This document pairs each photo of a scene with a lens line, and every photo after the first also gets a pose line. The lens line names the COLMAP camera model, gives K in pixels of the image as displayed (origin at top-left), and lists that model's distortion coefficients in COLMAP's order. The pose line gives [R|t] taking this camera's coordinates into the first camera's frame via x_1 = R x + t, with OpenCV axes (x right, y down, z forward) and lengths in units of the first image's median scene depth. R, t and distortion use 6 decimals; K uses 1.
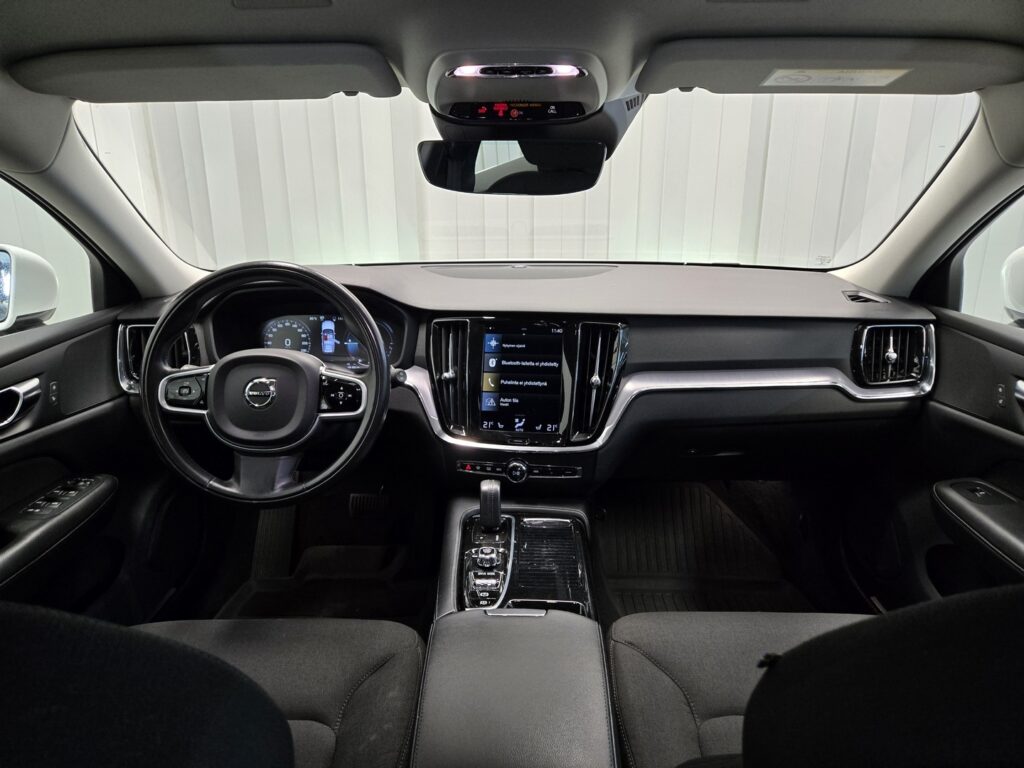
lens RADIAL K [[698.6, 0, 512.0], [0, 698.6, 384.0], [0, 0, 1]] dist [0.064698, -0.065033]
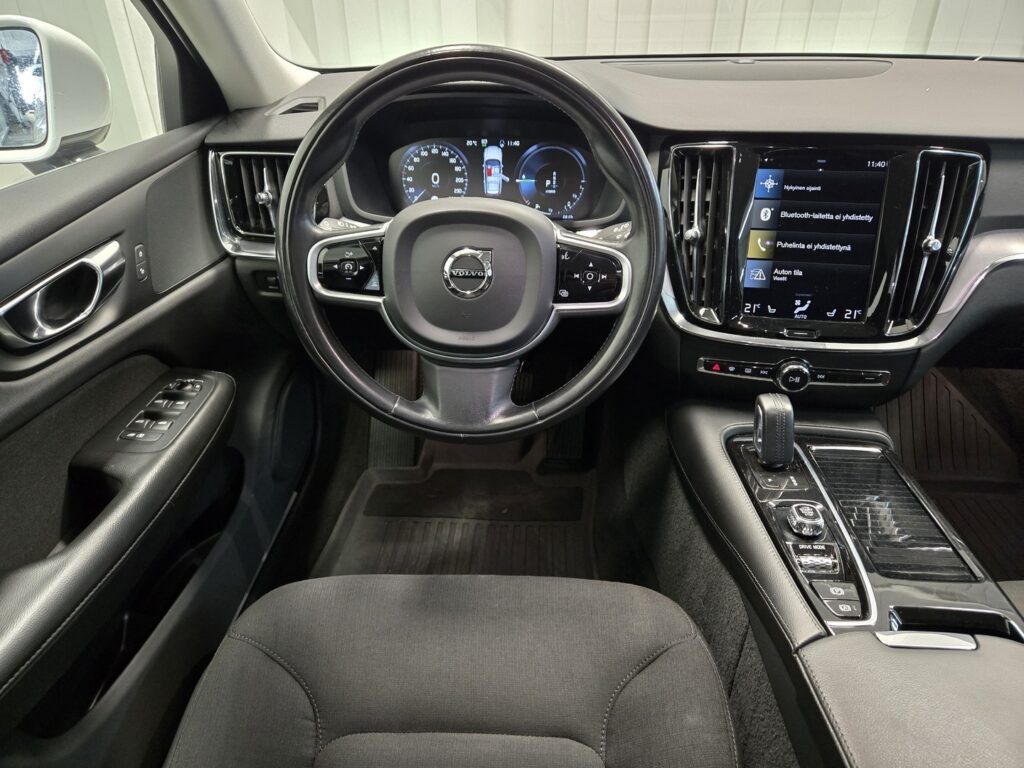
lens RADIAL K [[698.6, 0, 512.0], [0, 698.6, 384.0], [0, 0, 1]] dist [0.064698, -0.065033]
pose [[0.999704, 0.012561, -0.020816, -0.257004], [-0.007056, 0.969240, 0.246014, -0.038194], [0.023266, -0.245795, 0.969043, 0.308112]]
